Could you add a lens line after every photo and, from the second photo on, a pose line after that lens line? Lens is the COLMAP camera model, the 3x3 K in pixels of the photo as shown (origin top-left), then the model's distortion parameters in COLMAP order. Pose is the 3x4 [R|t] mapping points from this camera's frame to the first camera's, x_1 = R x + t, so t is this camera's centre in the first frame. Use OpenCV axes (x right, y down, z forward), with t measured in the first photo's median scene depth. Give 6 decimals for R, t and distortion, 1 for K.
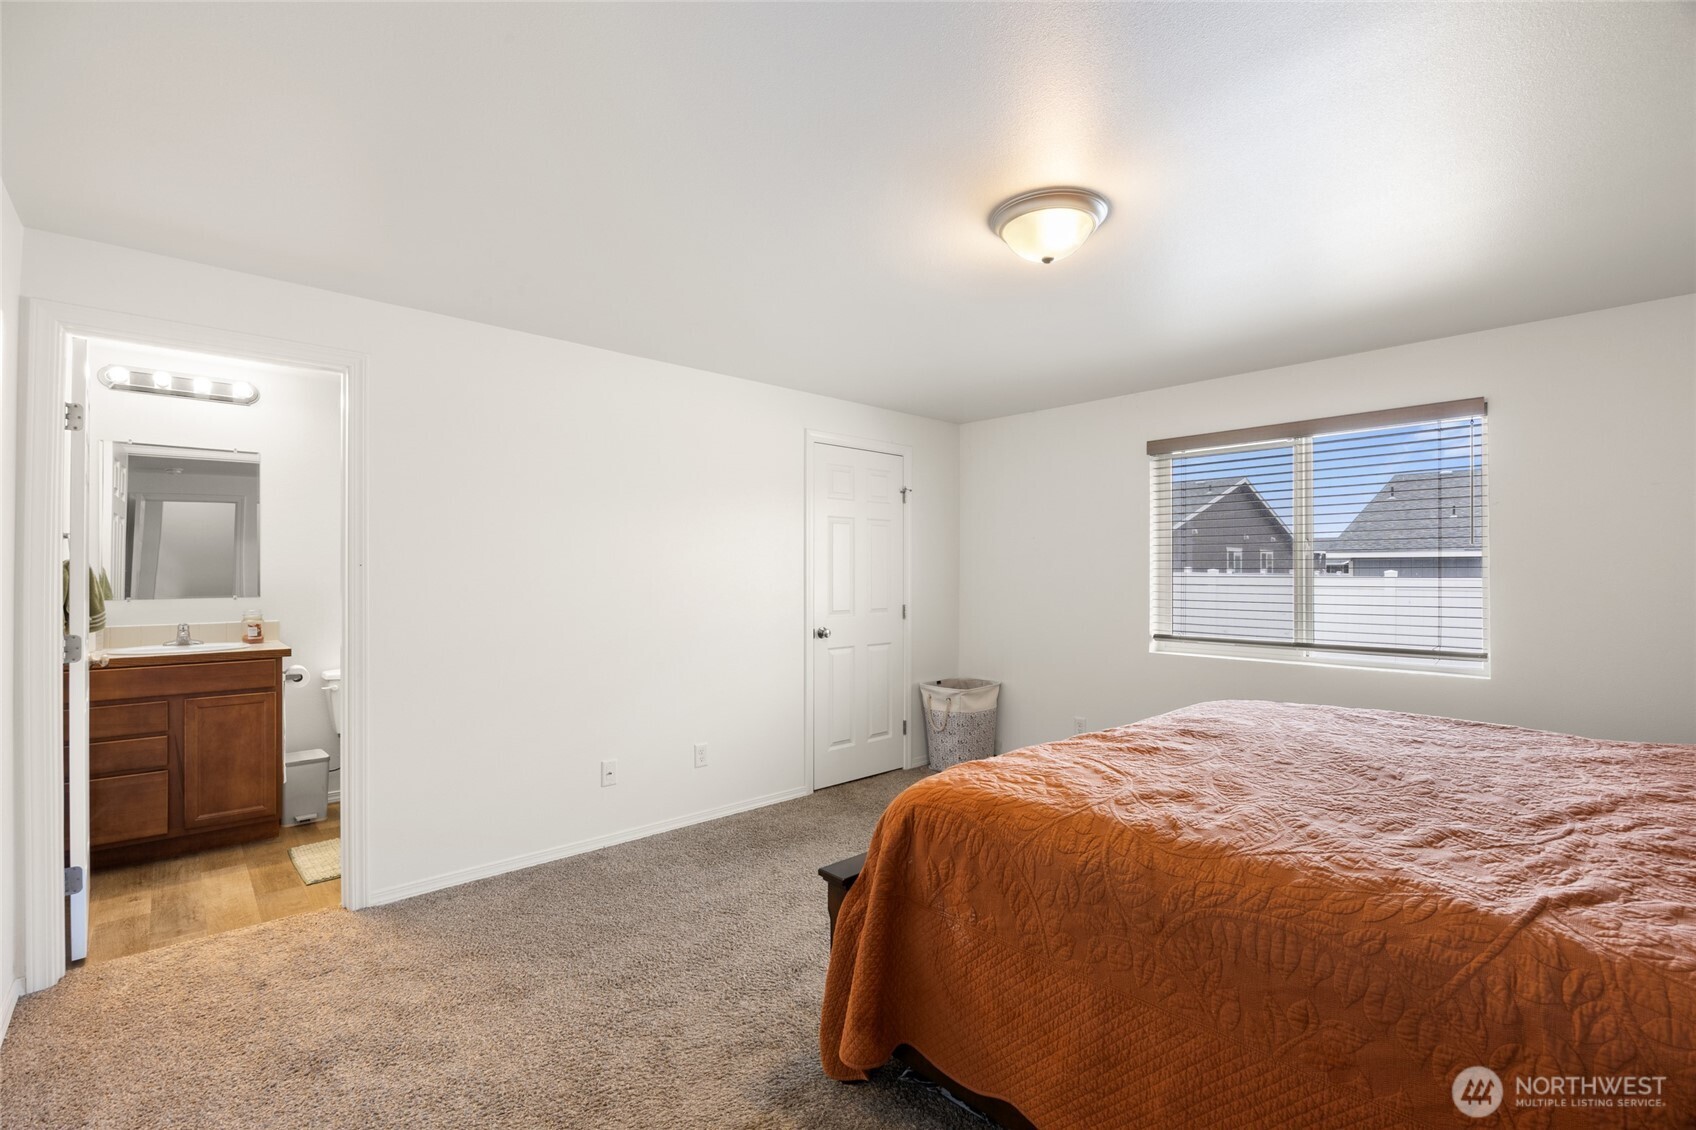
lens RADIAL K [[751.1, 0, 857.2], [0, 751.1, 564.3], [0, 0, 1]] dist [-0.008698, 0.000953]
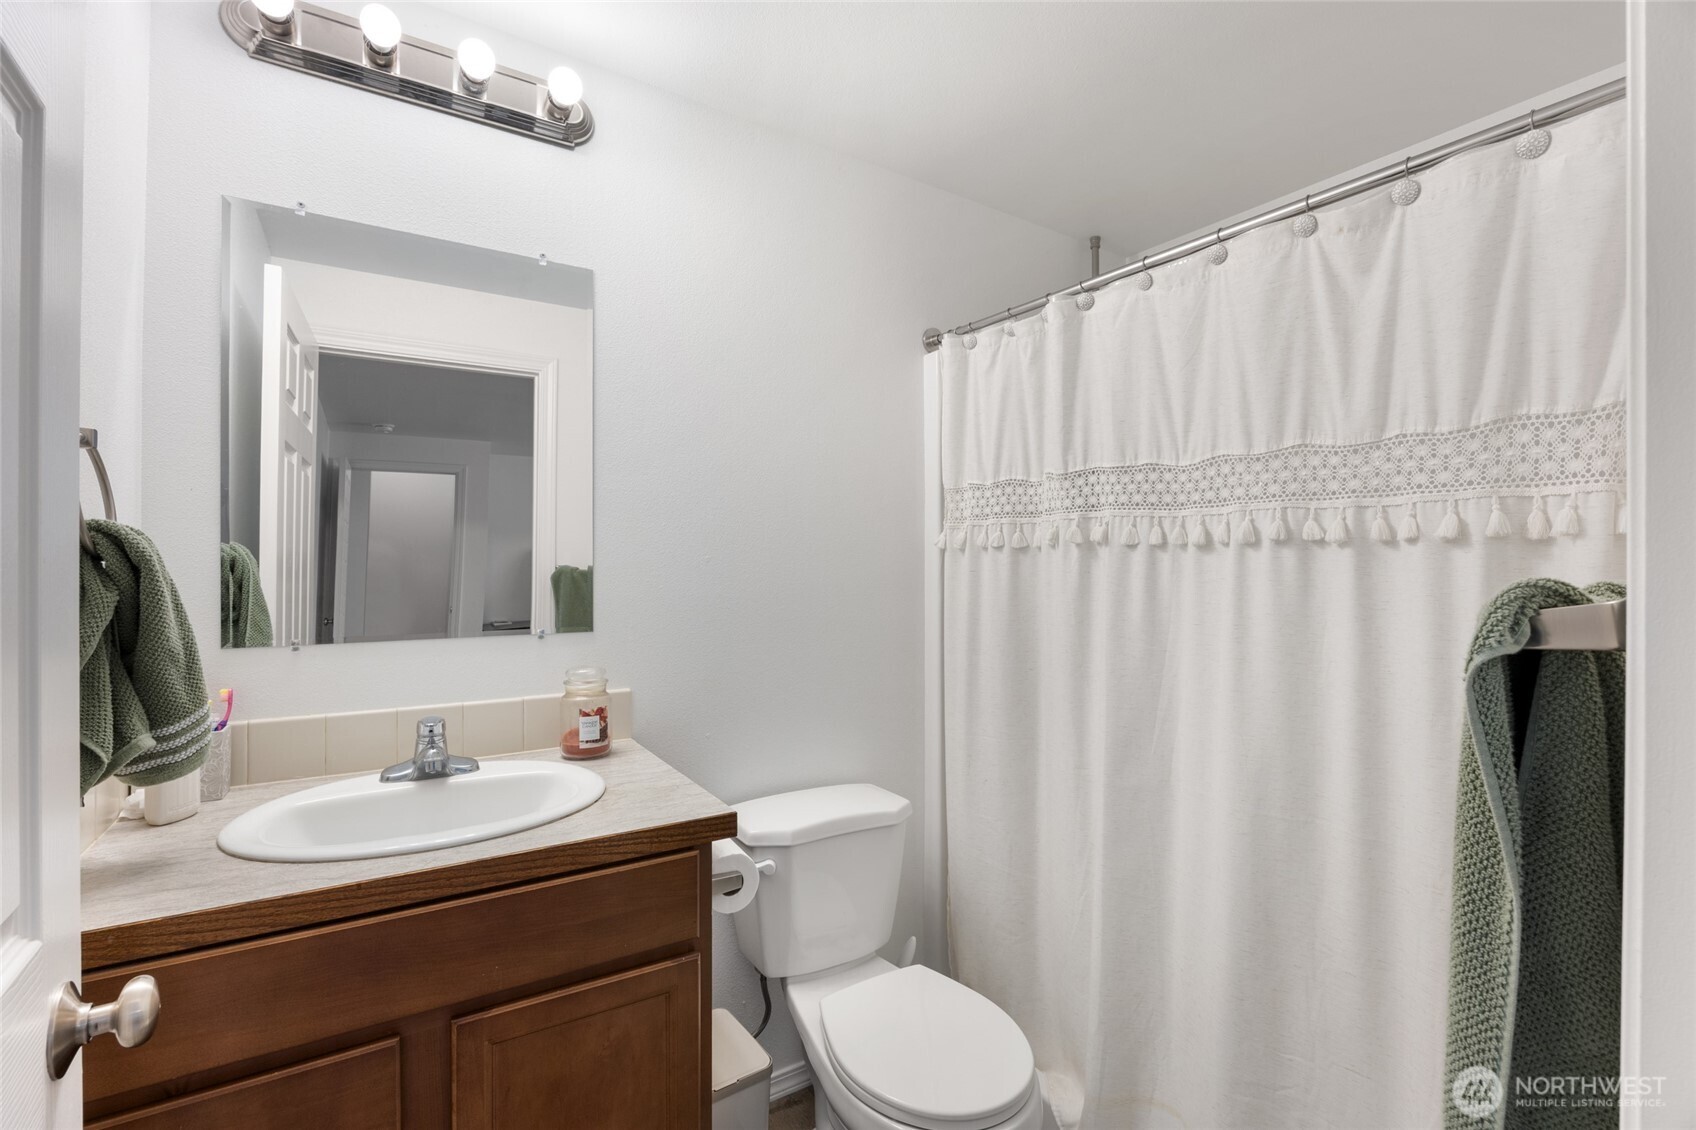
lens RADIAL K [[751.1, 0, 844.6], [0, 751.1, 565.3], [0, 0, 1]] dist [-0.008698, 0.000953]
pose [[0.983059, 0.003458, -0.183258, -0.491108], [-0.001596, 0.999946, 0.010308, 0.003837], [0.183284, -0.009841, 0.983011, 0.523661]]
